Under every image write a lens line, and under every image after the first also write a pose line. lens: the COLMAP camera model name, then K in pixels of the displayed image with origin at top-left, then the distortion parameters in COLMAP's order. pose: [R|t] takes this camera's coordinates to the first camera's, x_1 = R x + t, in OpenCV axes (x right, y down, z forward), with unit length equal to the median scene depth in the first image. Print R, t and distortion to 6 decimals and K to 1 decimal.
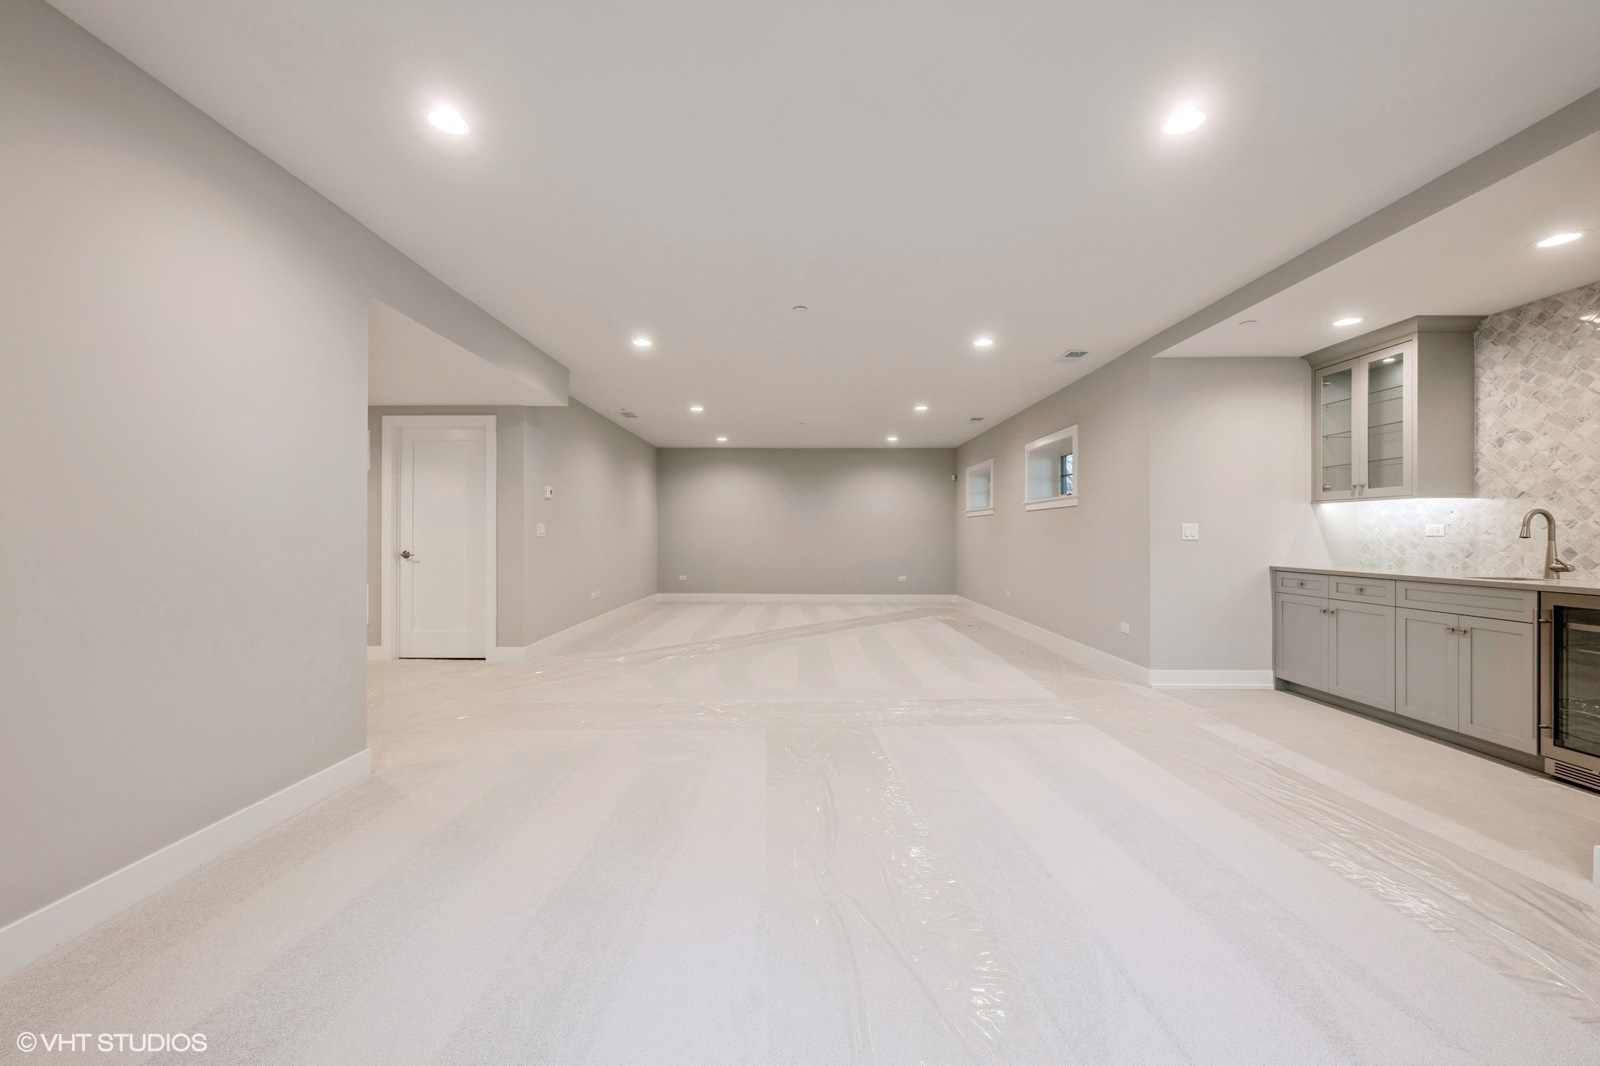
lens RADIAL K [[632.7, 0, 799.2], [0, 632.7, 533.9], [0, 0, 1]] dist [-0.000080, -0.000033]
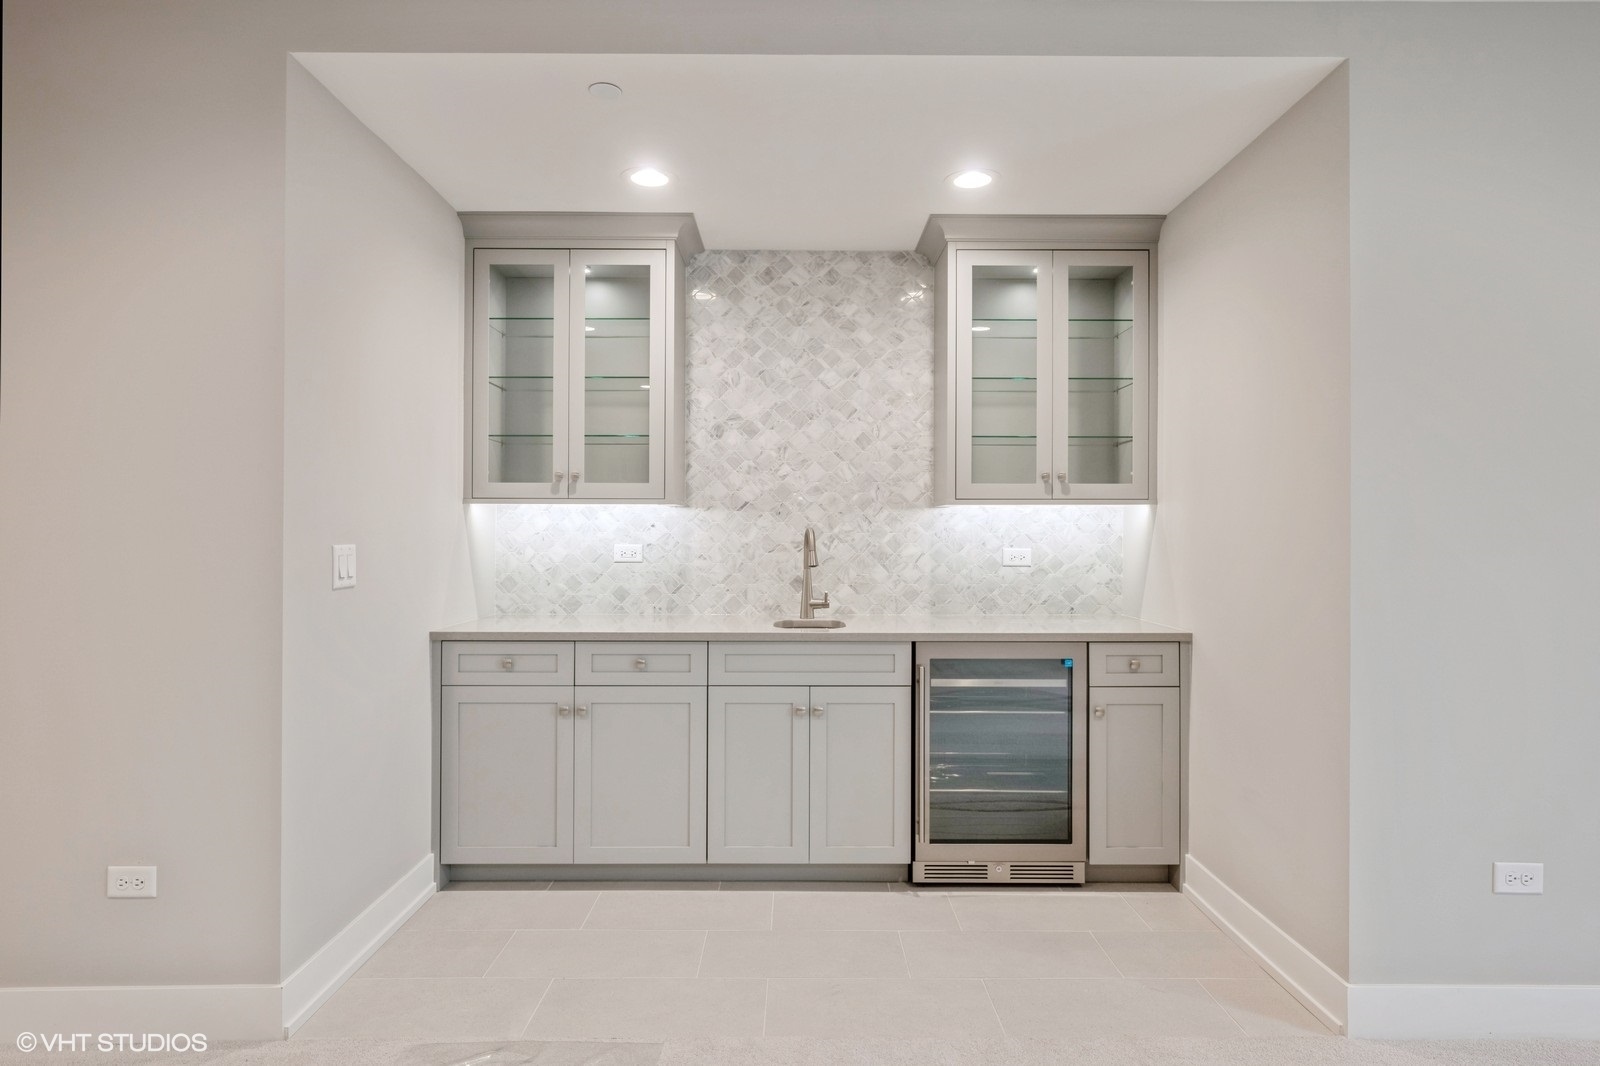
lens RADIAL K [[878.5, 0, 800.0], [0, 878.5, 530.3], [0, 0, 1]] dist [0.004206, 0.000164]
pose [[-0.015381, 0.003028, 0.999877, 0.112128], [-0.002498, 0.999992, -0.003067, -0.029920], [-0.999879, -0.002545, -0.015373, 0.939507]]
